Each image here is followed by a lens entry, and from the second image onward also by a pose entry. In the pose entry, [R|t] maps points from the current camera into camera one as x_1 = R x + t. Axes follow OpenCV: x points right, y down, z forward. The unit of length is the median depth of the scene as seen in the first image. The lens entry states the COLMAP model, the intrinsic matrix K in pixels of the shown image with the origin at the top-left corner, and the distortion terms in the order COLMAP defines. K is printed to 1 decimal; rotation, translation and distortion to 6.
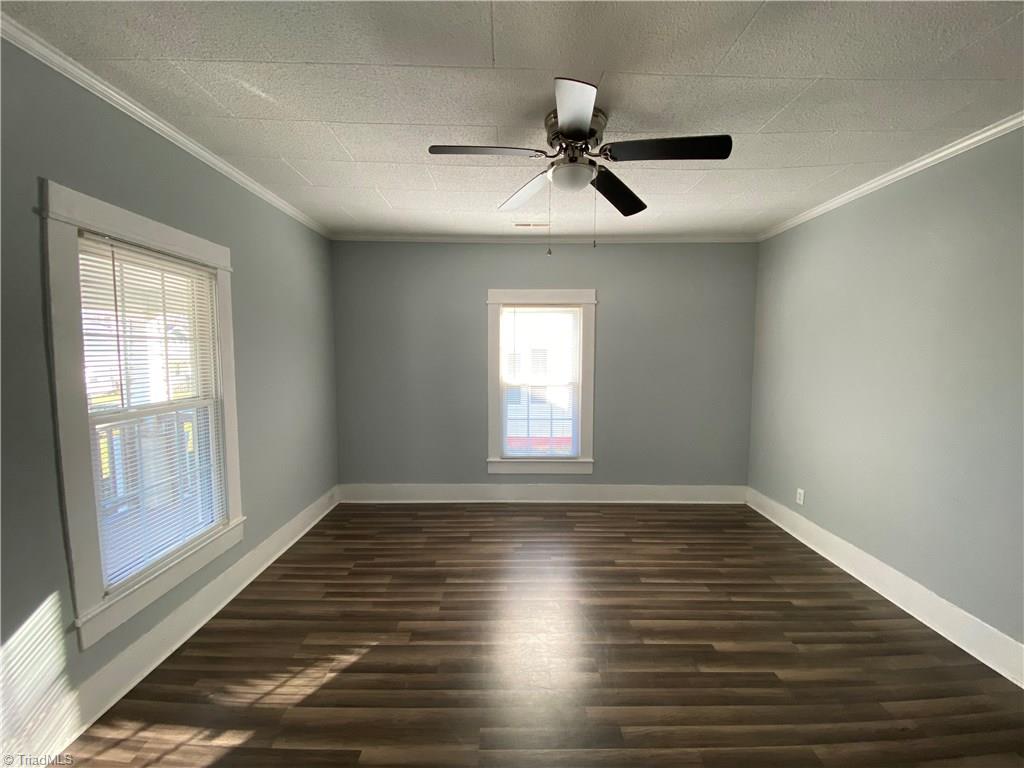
lens RADIAL K [[420.4, 0, 506.7], [0, 420.4, 383.5], [0, 0, 1]] dist [0.058382, -0.035938]
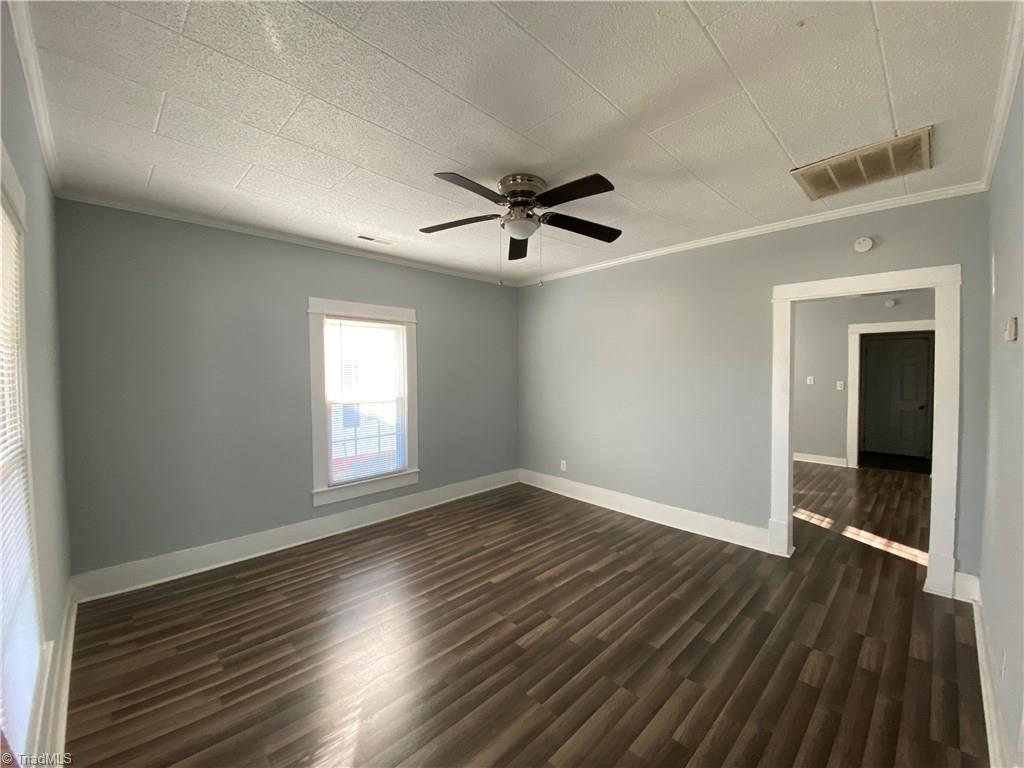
lens RADIAL K [[420.4, 0, 506.7], [0, 420.4, 383.5], [0, 0, 1]] dist [0.058382, -0.035938]
pose [[0.721976, -0.030960, 0.691225, -0.438275], [0.062667, 0.997818, -0.020762, 0.003078], [-0.689074, 0.058307, 0.722341, 0.087197]]
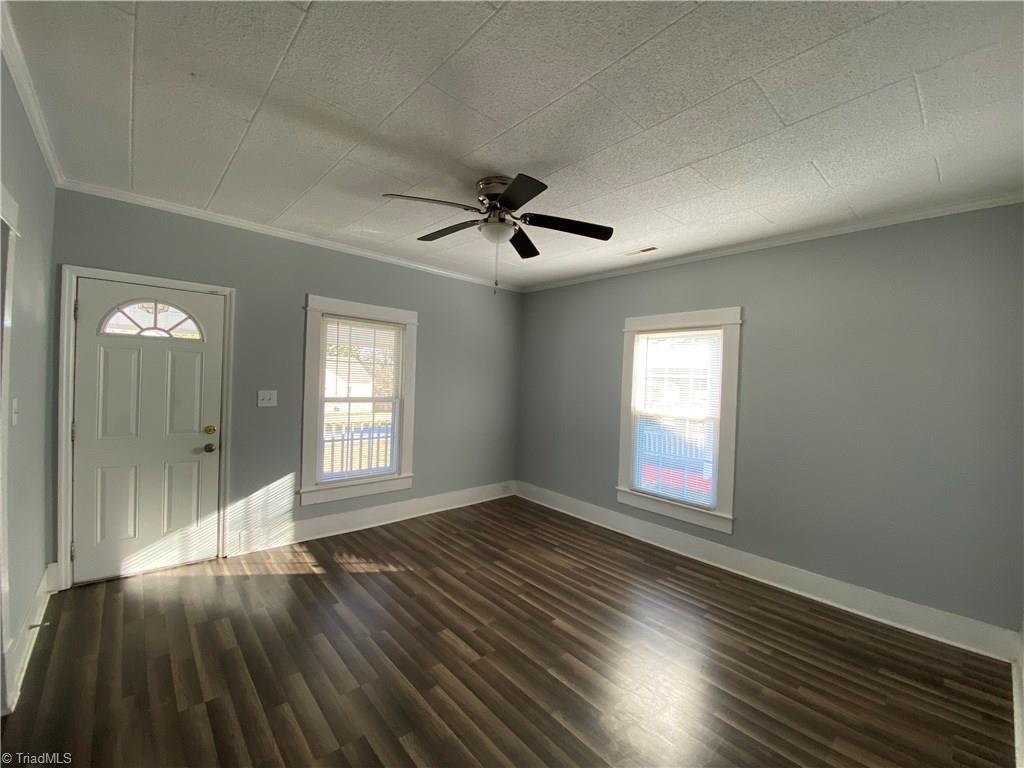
lens RADIAL K [[420.4, 0, 506.7], [0, 420.4, 383.5], [0, 0, 1]] dist [0.058382, -0.035938]
pose [[0.656940, 0.030093, -0.753342, 0.644680], [-0.091889, 0.994950, -0.040386, 0.002212], [0.748322, 0.095755, 0.656387, 0.149491]]
